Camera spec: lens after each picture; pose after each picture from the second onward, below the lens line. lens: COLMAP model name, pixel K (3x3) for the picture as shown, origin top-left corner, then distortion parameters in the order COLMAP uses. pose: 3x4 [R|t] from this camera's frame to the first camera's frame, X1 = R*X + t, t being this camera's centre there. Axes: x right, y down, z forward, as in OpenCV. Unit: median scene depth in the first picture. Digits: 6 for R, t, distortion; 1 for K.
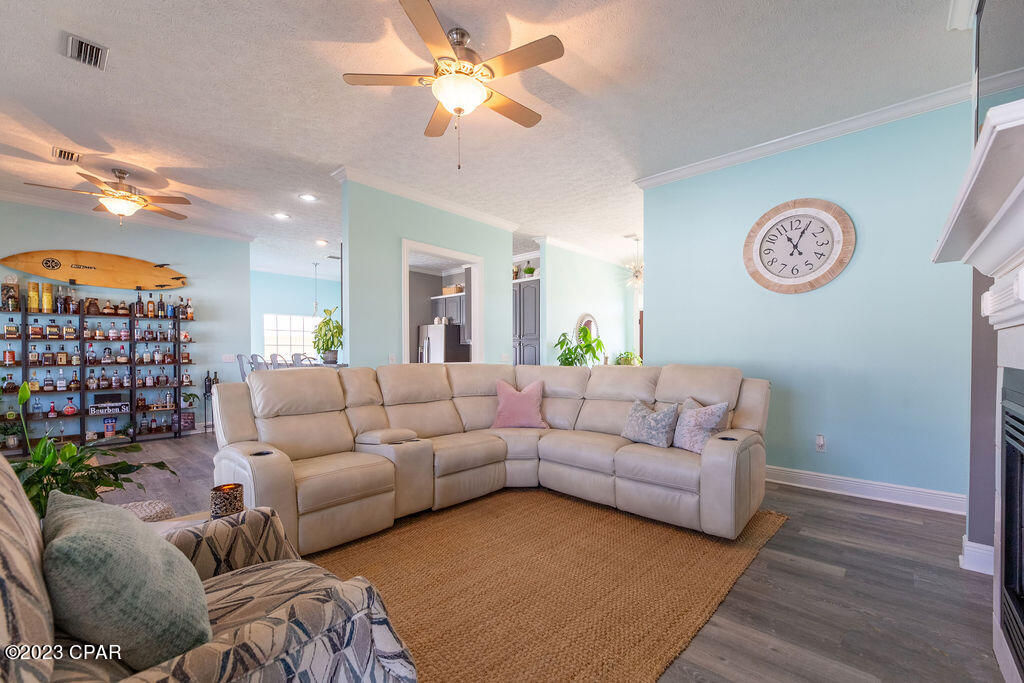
lens RADIAL K [[423.2, 0, 513.9], [0, 423.2, 357.4], [0, 0, 1]] dist [0.001661, 0.000437]
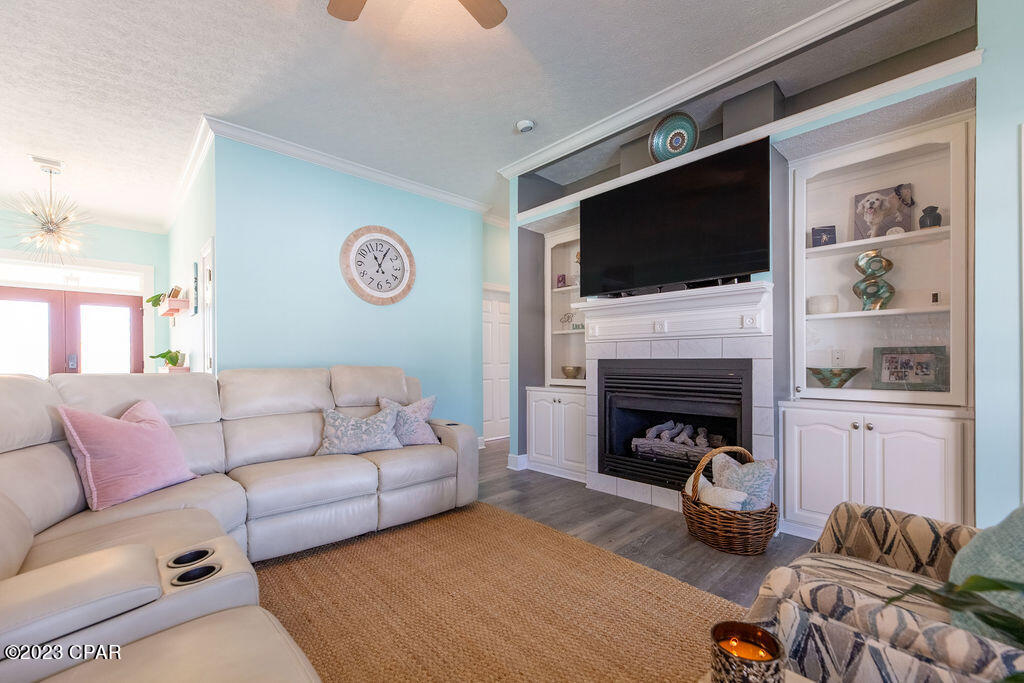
lens RADIAL K [[428.2, 0, 515.1], [0, 428.2, 354.5], [0, 0, 1]] dist [-0.000203, 0.000019]
pose [[0.075913, 0.015532, 0.996993, -0.506450], [0.008186, 0.999835, -0.016200, 0.011286], [-0.997081, 0.009391, 0.075774, 0.535368]]
